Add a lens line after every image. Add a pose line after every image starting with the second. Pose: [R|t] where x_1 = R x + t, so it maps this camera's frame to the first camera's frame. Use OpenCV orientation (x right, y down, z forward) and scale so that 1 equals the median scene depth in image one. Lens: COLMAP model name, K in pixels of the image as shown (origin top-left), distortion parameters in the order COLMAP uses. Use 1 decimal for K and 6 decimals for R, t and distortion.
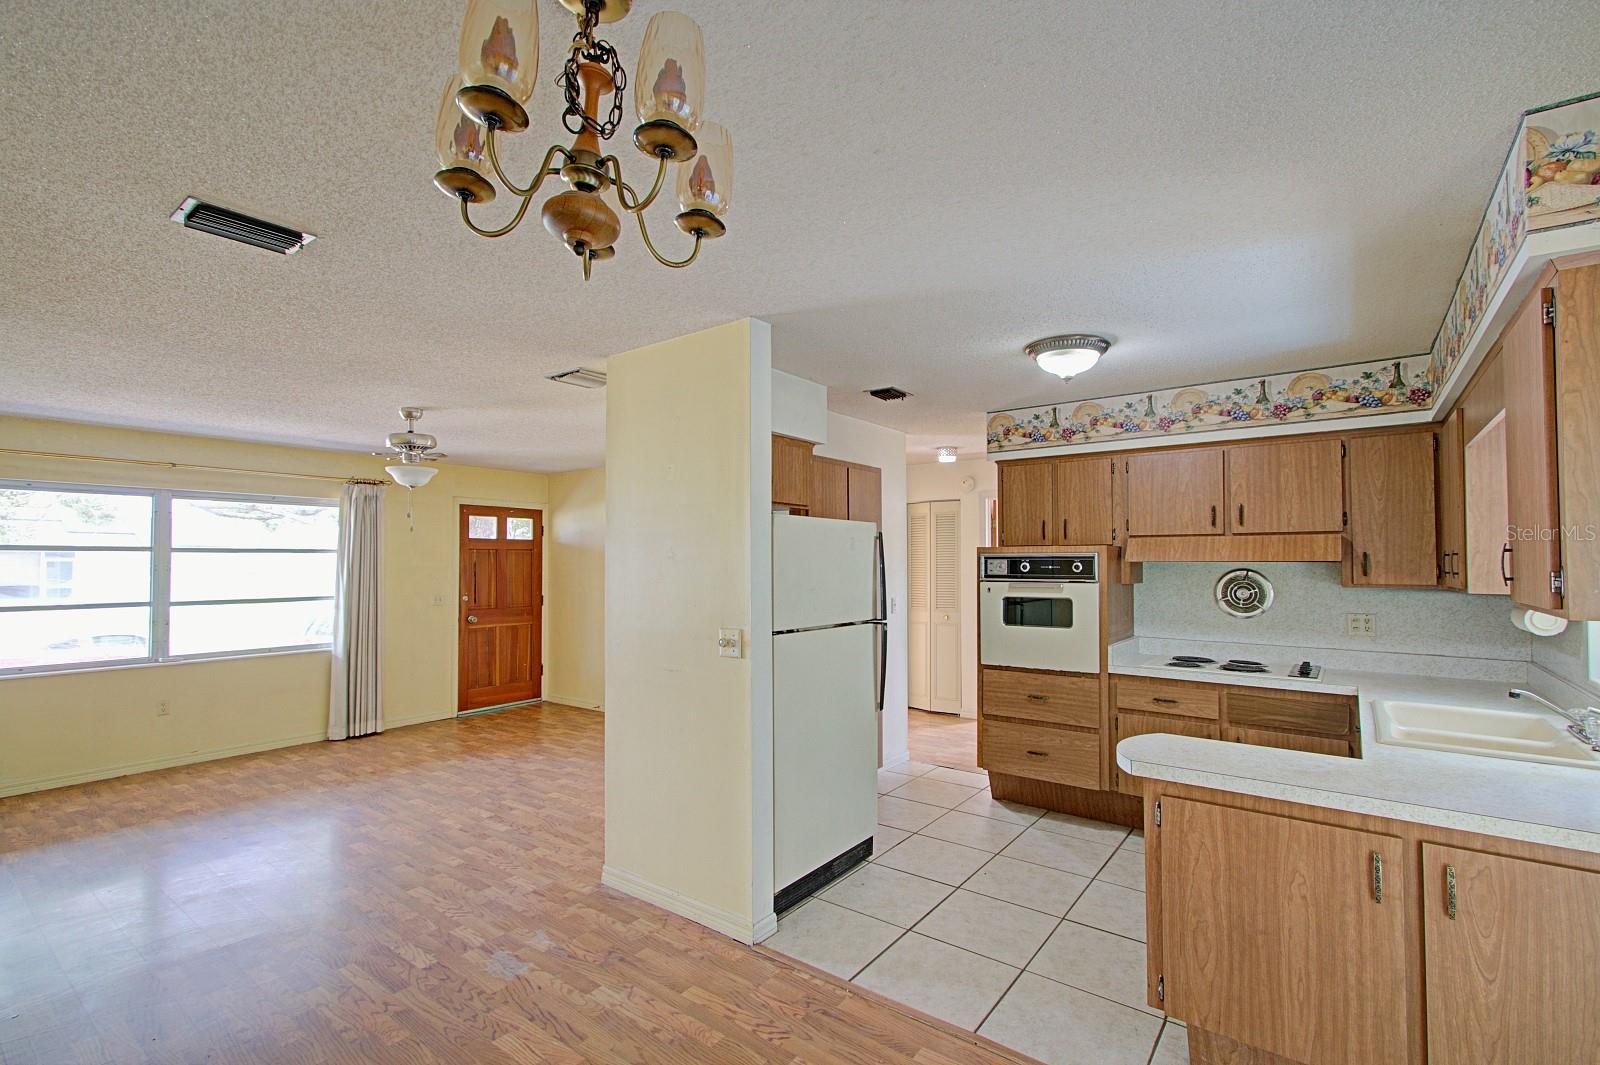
lens RADIAL K [[717.8, 0, 797.8], [0, 717.8, 544.9], [0, 0, 1]] dist [0.005833, -0.000467]
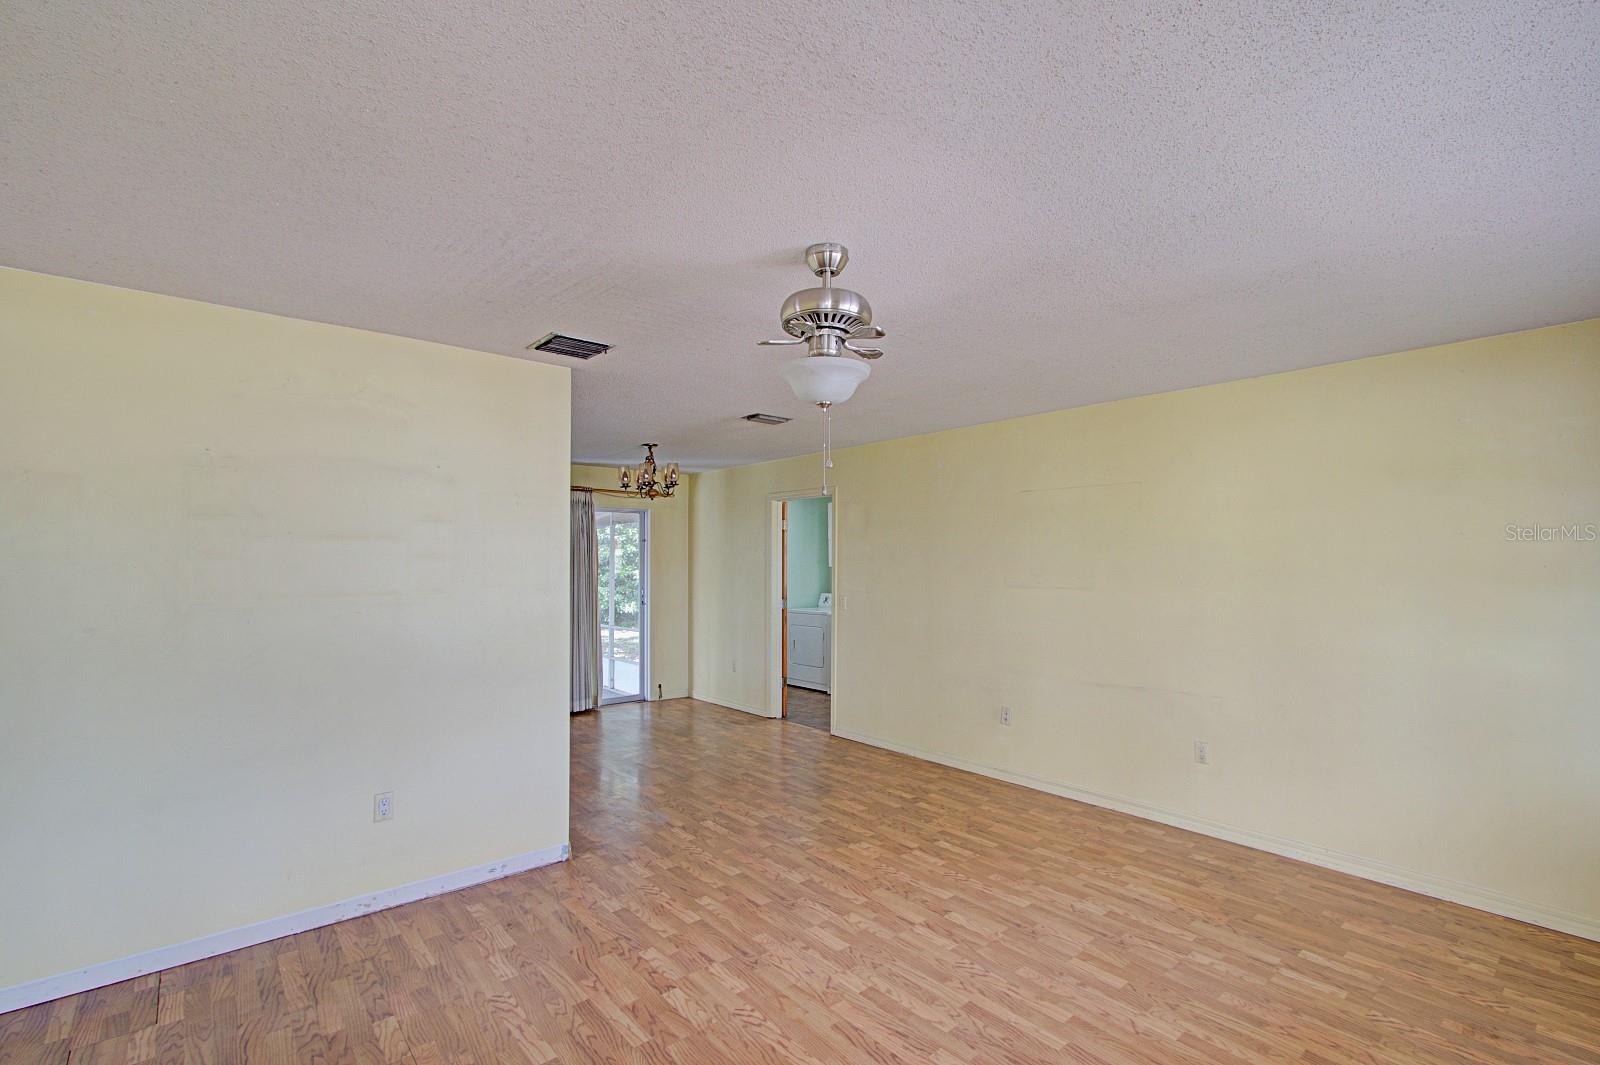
lens RADIAL K [[723.7, 0, 796.2], [0, 723.7, 545.1], [0, 0, 1]] dist [-0.018750, 0.021678]
pose [[-0.974856, 0.008063, 0.222692, -0.727075], [-0.002433, 0.998900, -0.046818, 0.044369], [-0.222825, -0.046182, -0.973764, 1.718872]]
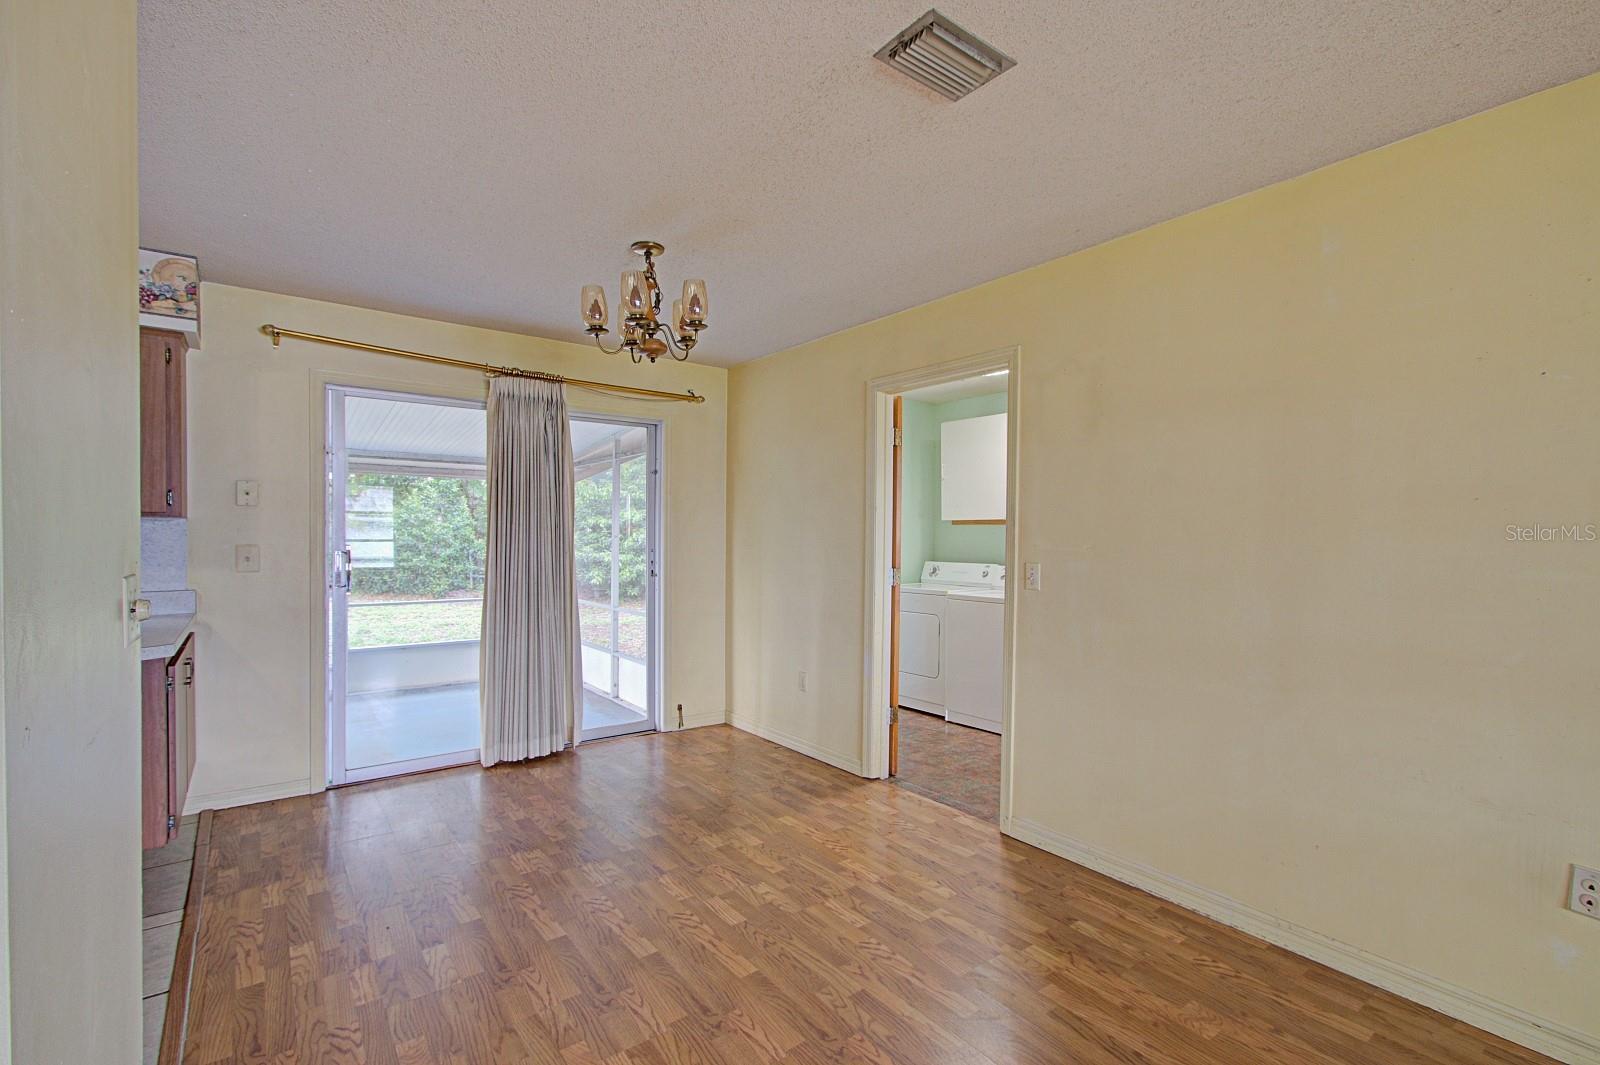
lens RADIAL K [[723.7, 0, 796.2], [0, 723.7, 545.1], [0, 0, 1]] dist [-0.018750, 0.021678]
pose [[-0.961382, -0.010014, 0.275035, -0.439057], [-0.012760, 0.999885, -0.008196, 0.071201], [-0.274922, -0.011389, -0.961399, 0.973616]]
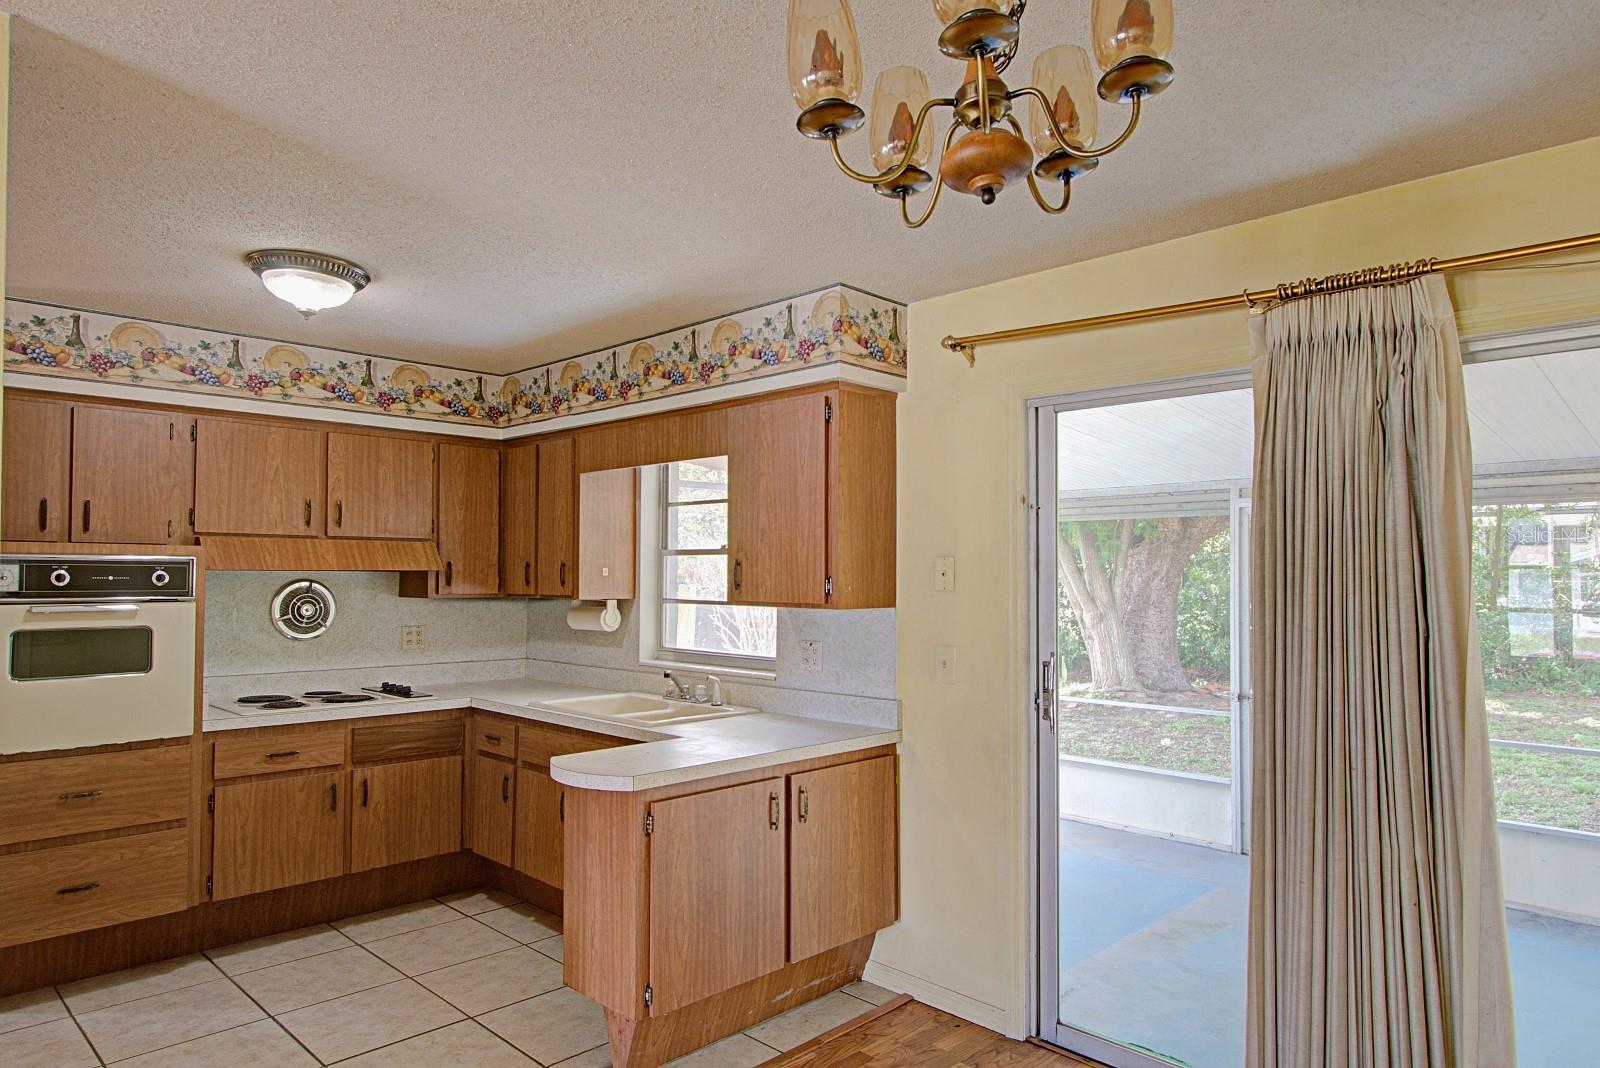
lens RADIAL K [[981.9, 0, 801.0], [0, 981.9, 550.1], [0, 0, 1]] dist [0.000430, -0.000865]
pose [[0.126126, 0.025009, 0.991699, -0.431138], [-0.027249, 0.999392, -0.021737, 0.009490], [-0.991640, -0.024281, 0.126731, 0.321843]]
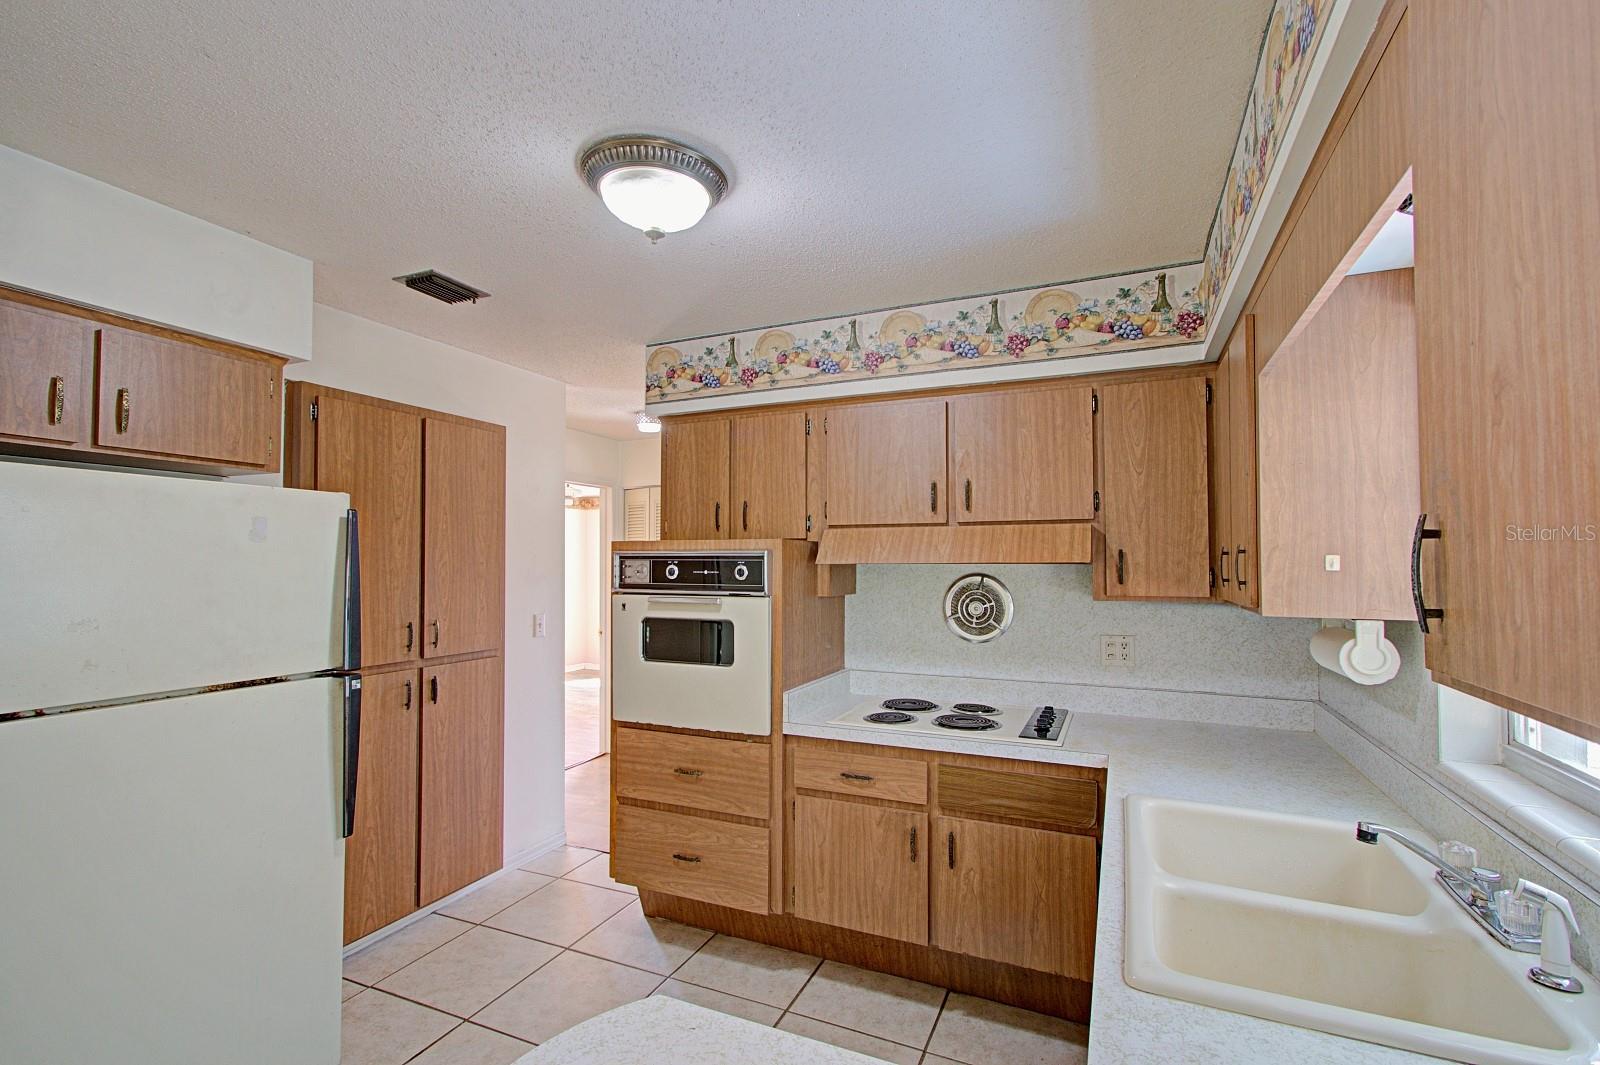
lens RADIAL K [[723.7, 0, 796.2], [0, 723.7, 545.1], [0, 0, 1]] dist [-0.018750, 0.021678]
pose [[0.973959, 0.004677, 0.226677, 0.295695], [-0.004382, 0.999989, -0.001805, 0.007534], [-0.226683, 0.000765, 0.973968, 0.358727]]
